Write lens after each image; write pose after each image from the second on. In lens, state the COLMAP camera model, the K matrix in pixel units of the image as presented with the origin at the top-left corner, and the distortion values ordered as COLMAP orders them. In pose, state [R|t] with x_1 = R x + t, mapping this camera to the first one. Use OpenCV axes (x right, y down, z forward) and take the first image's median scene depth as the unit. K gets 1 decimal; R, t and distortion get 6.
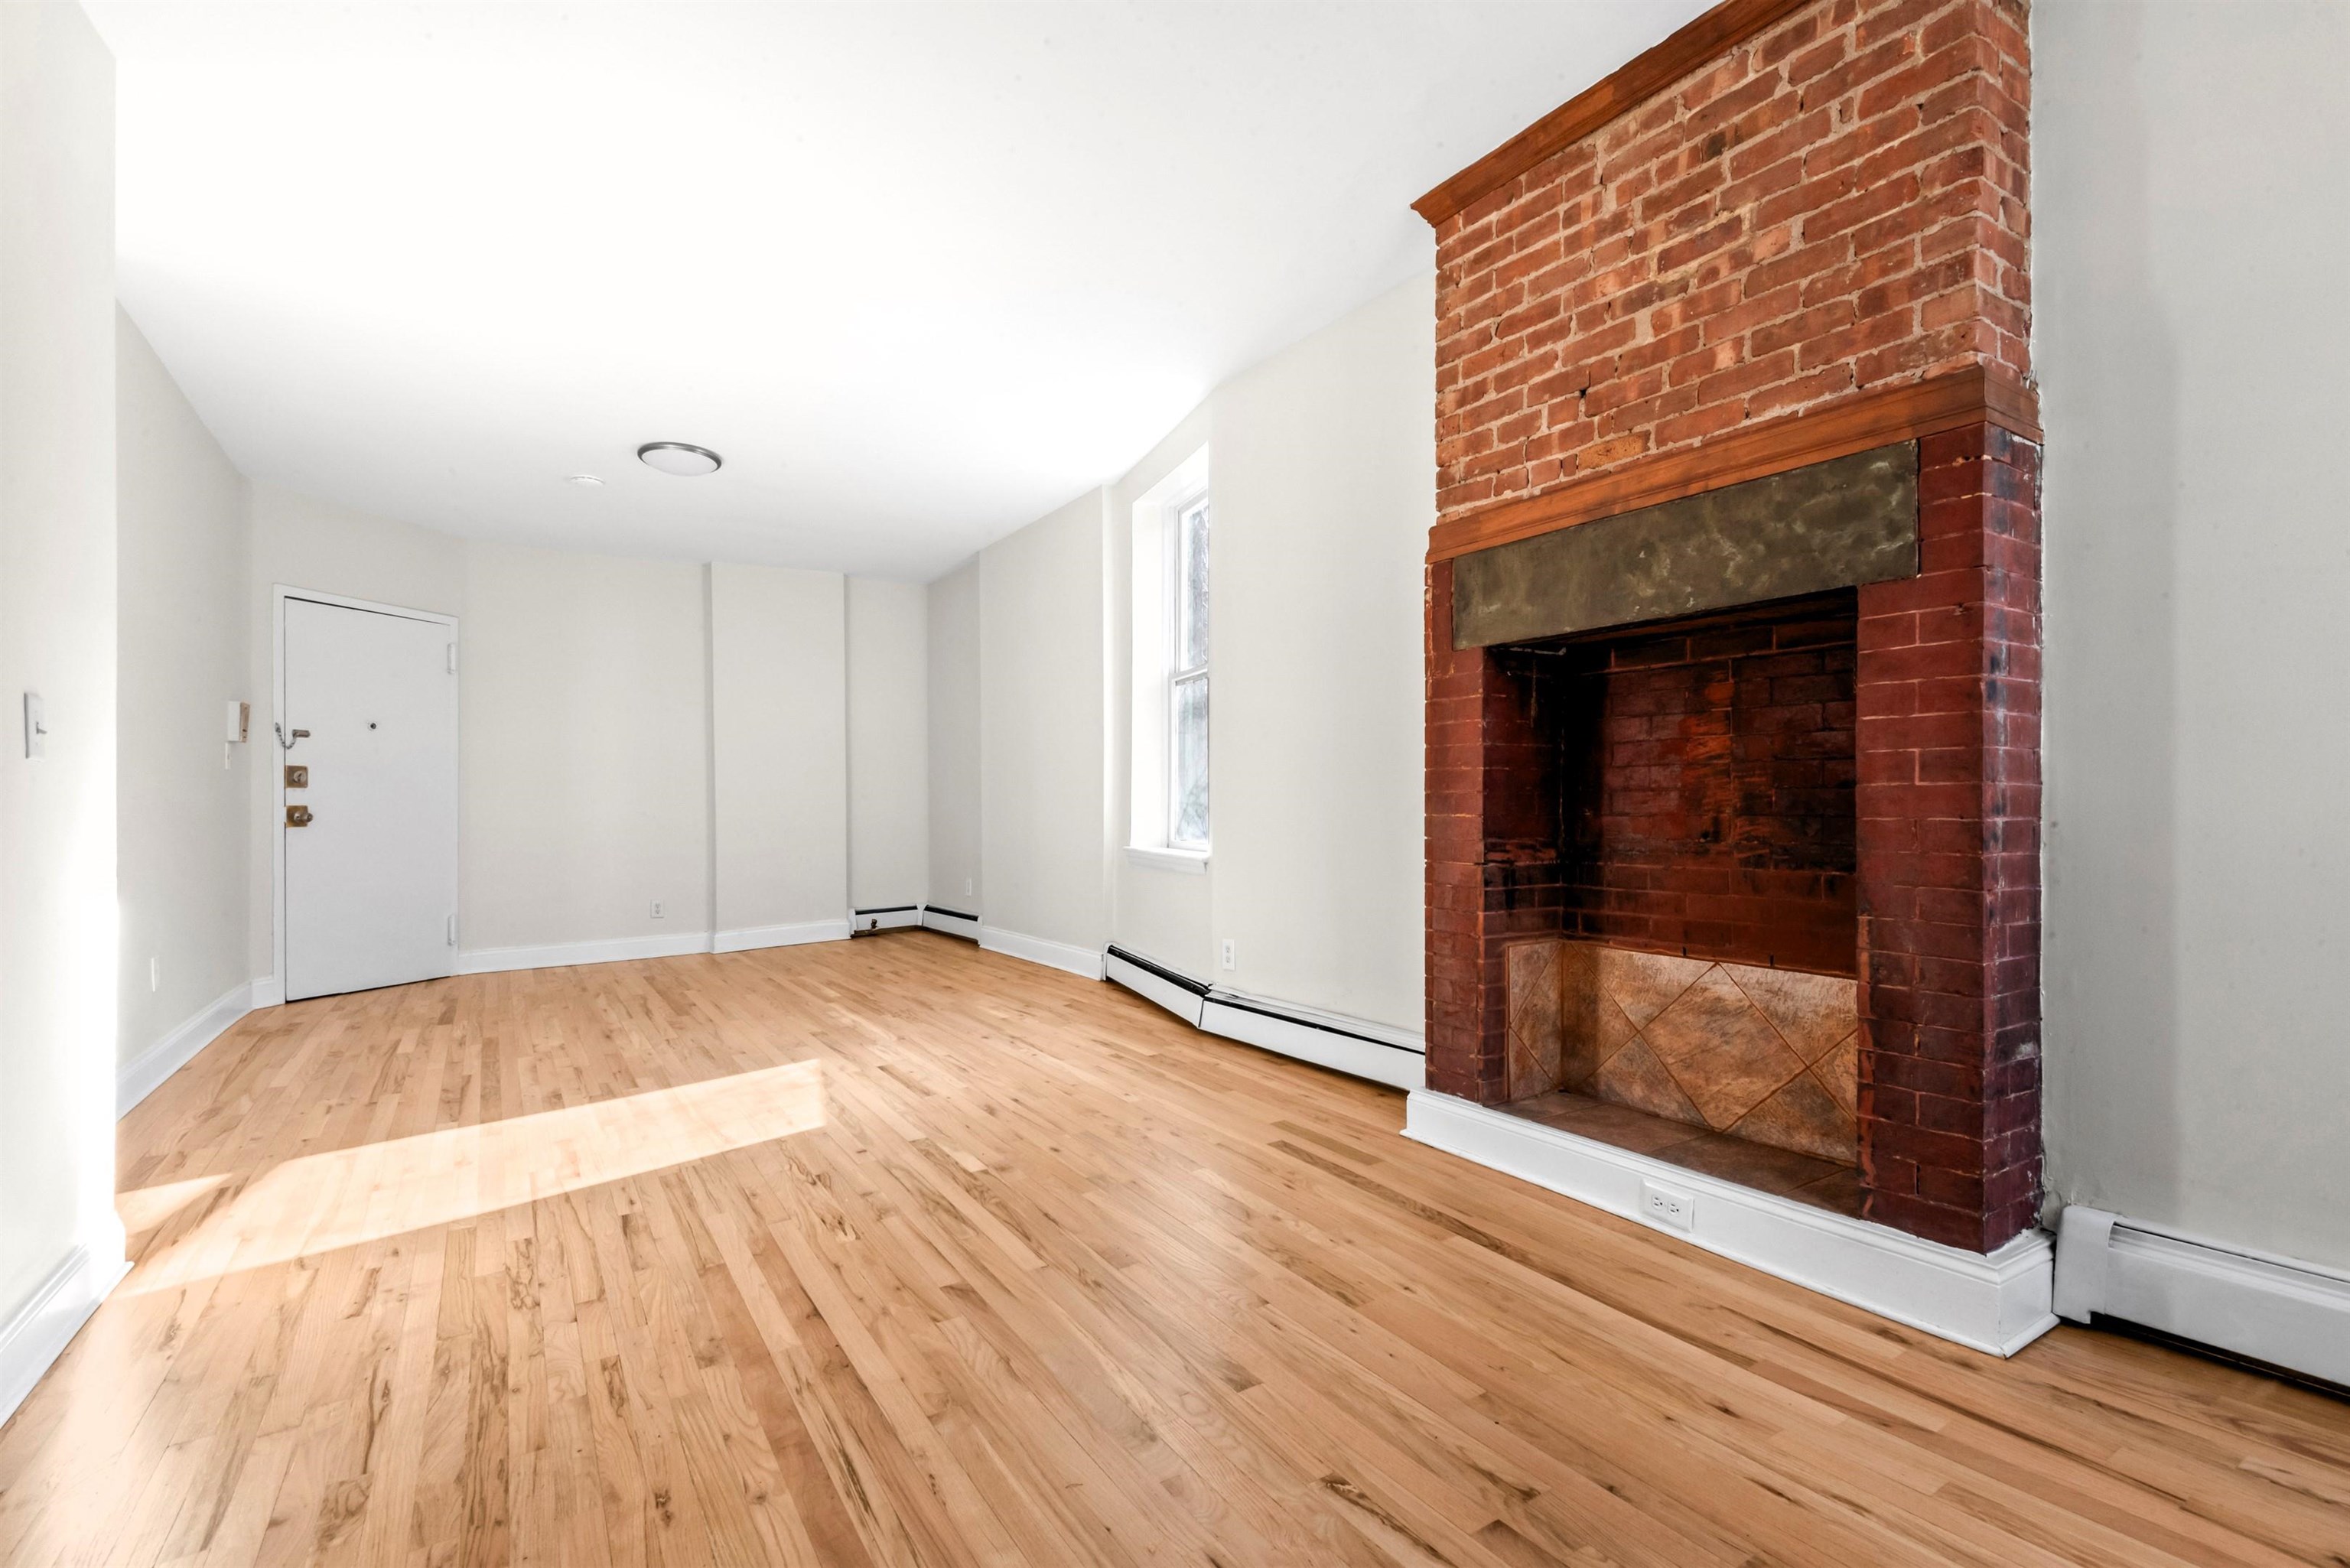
lens RADIAL K [[1073.4, 0, 1189.5], [0, 1073.4, 803.3], [0, 0, 1]] dist [0.037343, -0.021717]
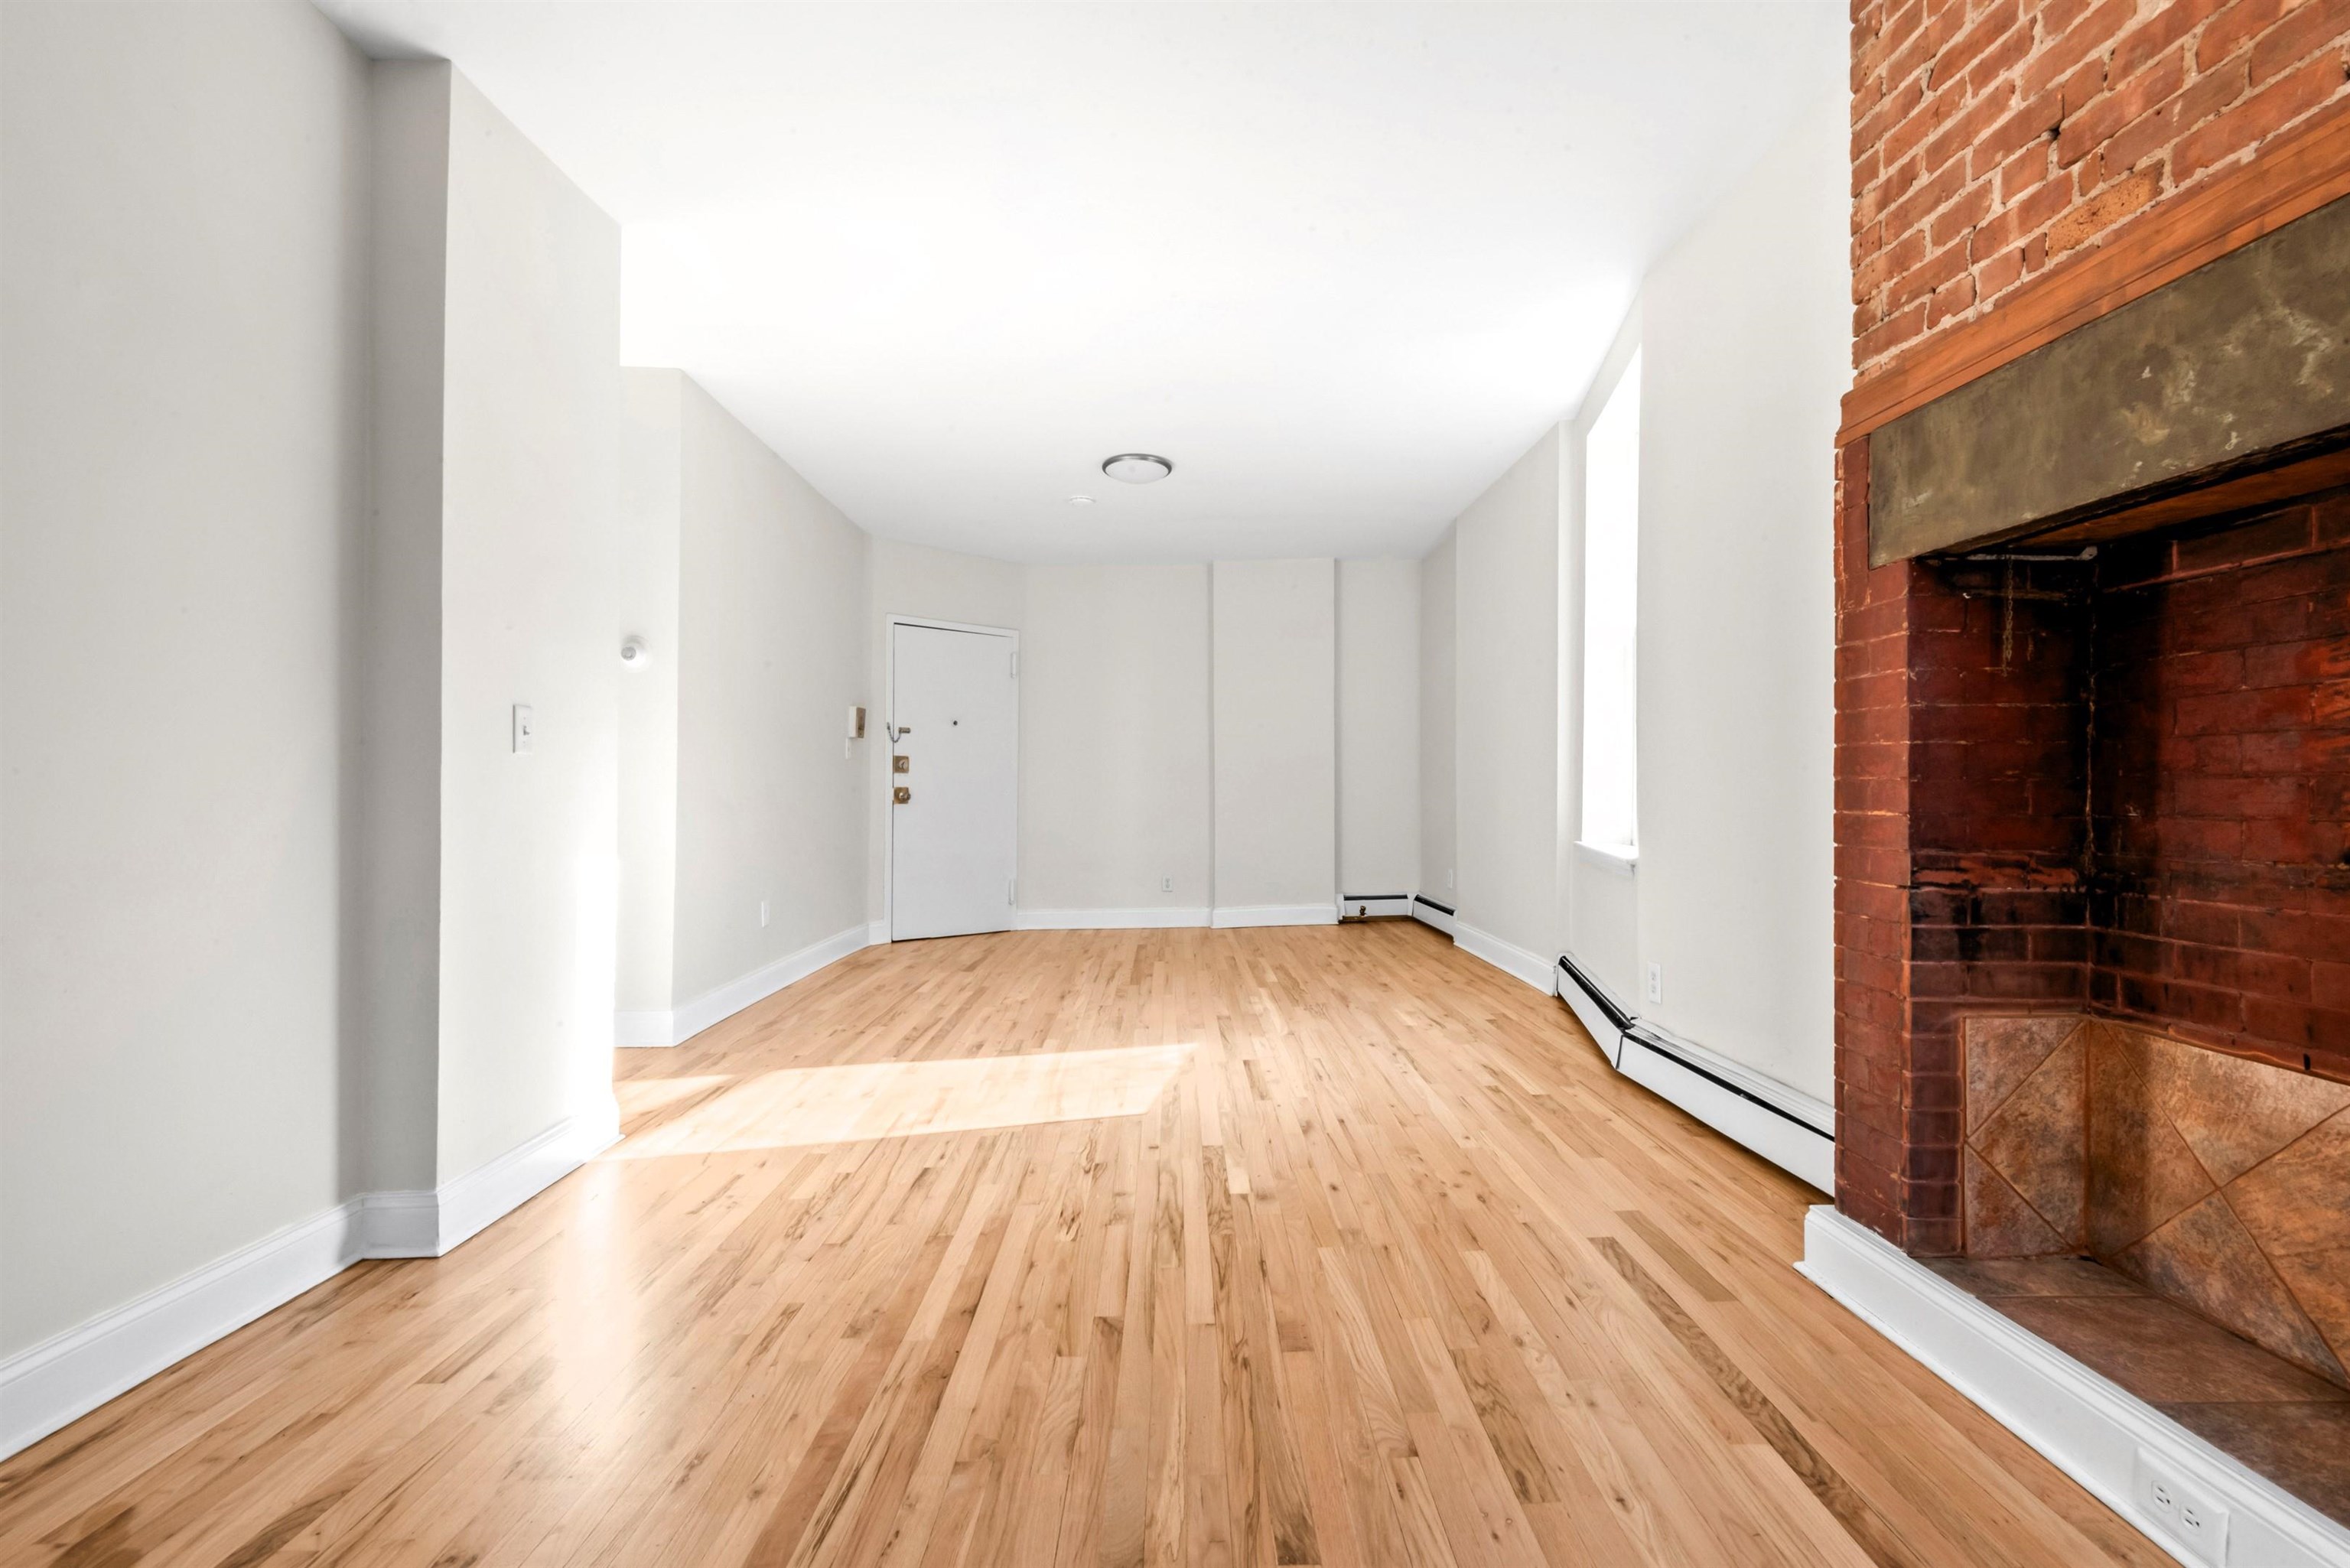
lens RADIAL K [[1086.2, 0, 1180.1], [0, 1086.2, 775.9], [0, 0, 1]] dist [0.033926, -0.022077]
pose [[0.847072, 0.000412, -0.531478, 0.250392], [-0.006012, 0.999943, -0.008805, -0.003427], [0.531444, 0.010654, 0.847026, 0.190341]]
